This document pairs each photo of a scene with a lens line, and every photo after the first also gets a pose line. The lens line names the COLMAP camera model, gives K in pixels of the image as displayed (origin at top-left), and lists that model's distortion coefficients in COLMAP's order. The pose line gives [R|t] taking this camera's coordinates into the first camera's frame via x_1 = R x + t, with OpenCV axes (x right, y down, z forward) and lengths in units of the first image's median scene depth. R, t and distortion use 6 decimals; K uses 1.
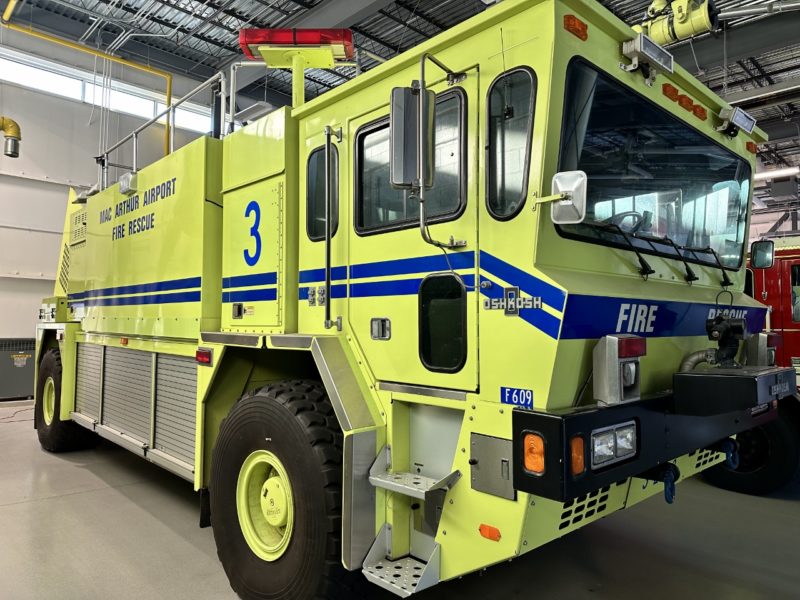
lens RADIAL K [[565.2, 0, 403.3], [0, 565.2, 306.5], [0, 0, 1]] dist [0.035651, -0.038142]
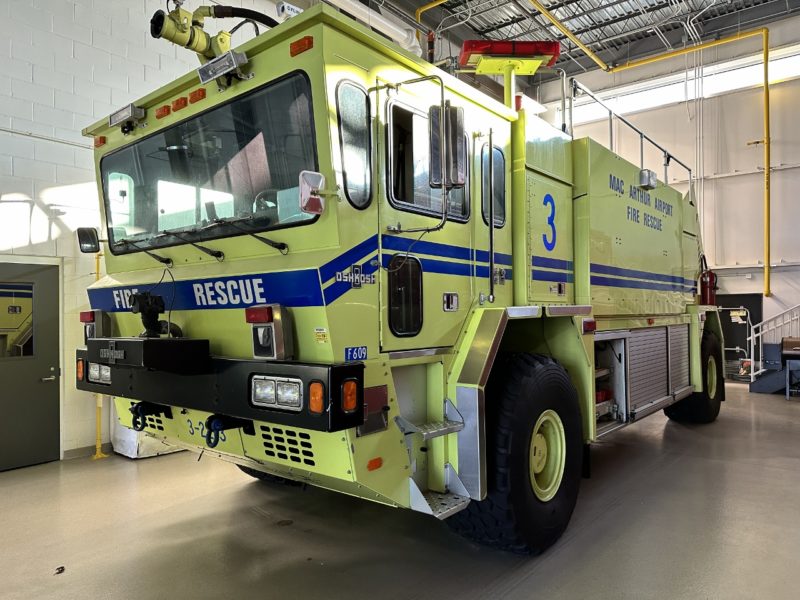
lens RADIAL K [[565.2, 0, 406.8], [0, 565.2, 299.2], [0, 0, 1]] dist [0.035651, -0.038142]
pose [[0.148749, -0.032955, -0.988326, 0.510110], [0.046700, 0.998564, -0.026268, 0.024248], [0.987772, -0.042247, 0.150074, 0.381703]]
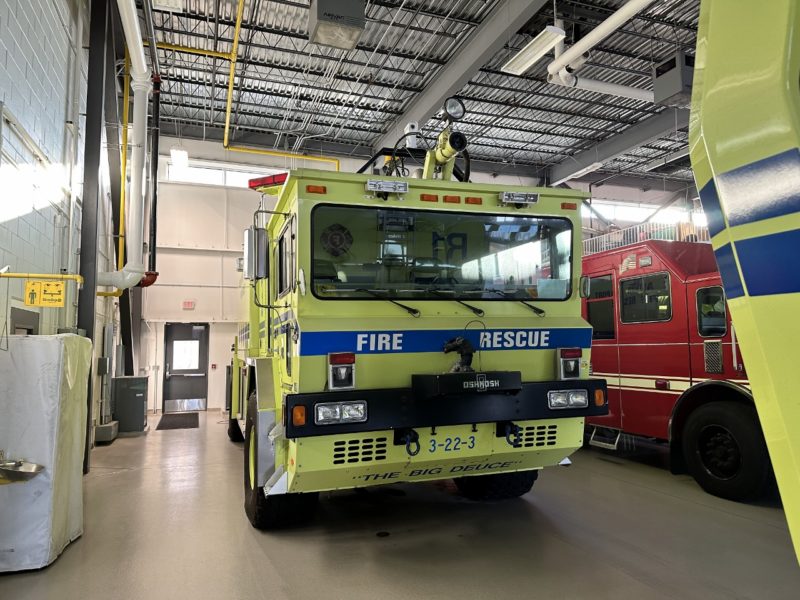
lens RADIAL K [[565.2, 0, 404.6], [0, 565.2, 295.5], [0, 0, 1]] dist [0.035651, -0.038142]
pose [[0.914918, -0.068136, -0.397847, 0.294623], [0.042709, 0.996458, -0.072438, 0.001990], [0.401374, 0.049283, 0.914587, -0.133075]]
